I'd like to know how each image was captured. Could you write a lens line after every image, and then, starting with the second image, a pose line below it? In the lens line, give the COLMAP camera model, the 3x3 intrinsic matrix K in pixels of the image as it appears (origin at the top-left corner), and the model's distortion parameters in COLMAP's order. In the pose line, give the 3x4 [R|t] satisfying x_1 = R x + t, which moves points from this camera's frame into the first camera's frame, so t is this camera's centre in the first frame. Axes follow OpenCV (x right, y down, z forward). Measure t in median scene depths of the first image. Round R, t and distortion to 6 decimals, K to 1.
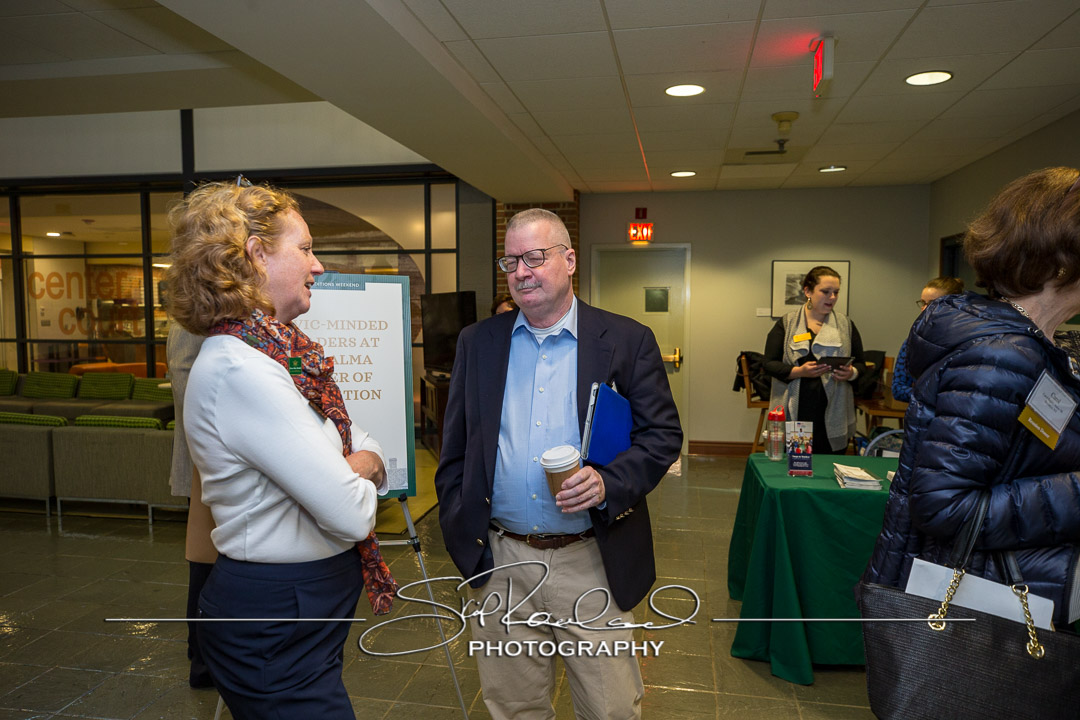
lens RADIAL K [[711.1, 0, 540.0], [0, 711.1, 360.0], [0, 0, 1]] dist [0.002746, -0.000165]
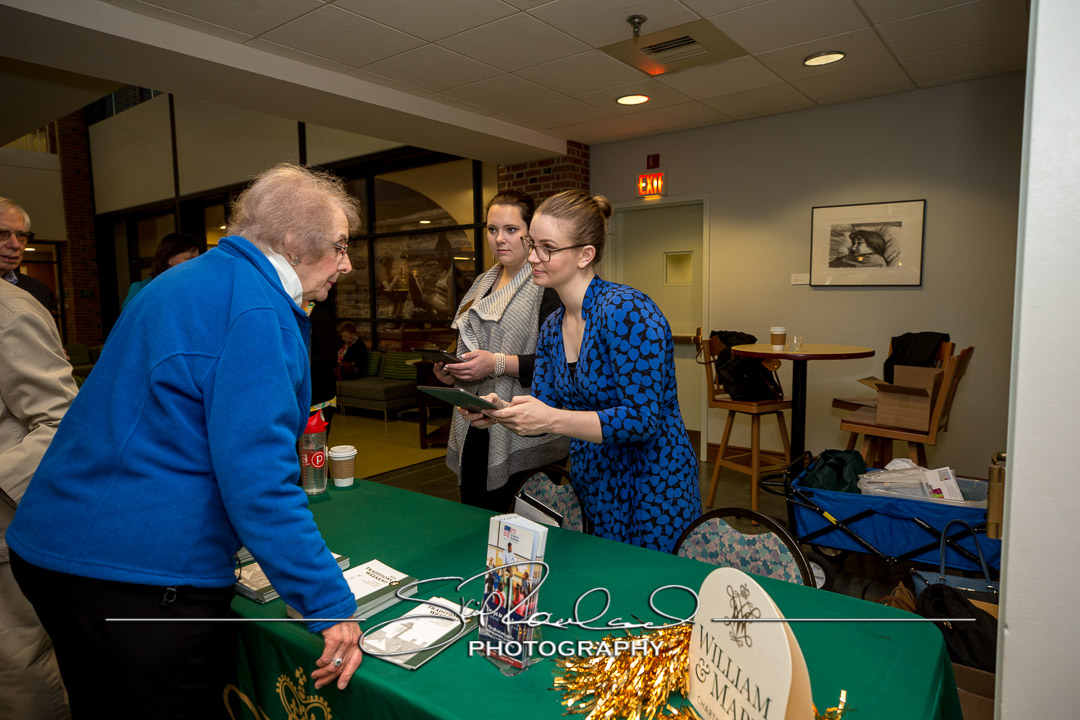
lens RADIAL K [[651.2, 0, 575.6], [0, 651.2, 364.9], [0, 0, 1]] dist [0.003249, 0.003114]
pose [[0.903155, 0.029431, -0.428304, 0.391352], [-0.010503, 0.998864, 0.046491, -0.007014], [0.429186, -0.037490, 0.902438, 0.282263]]
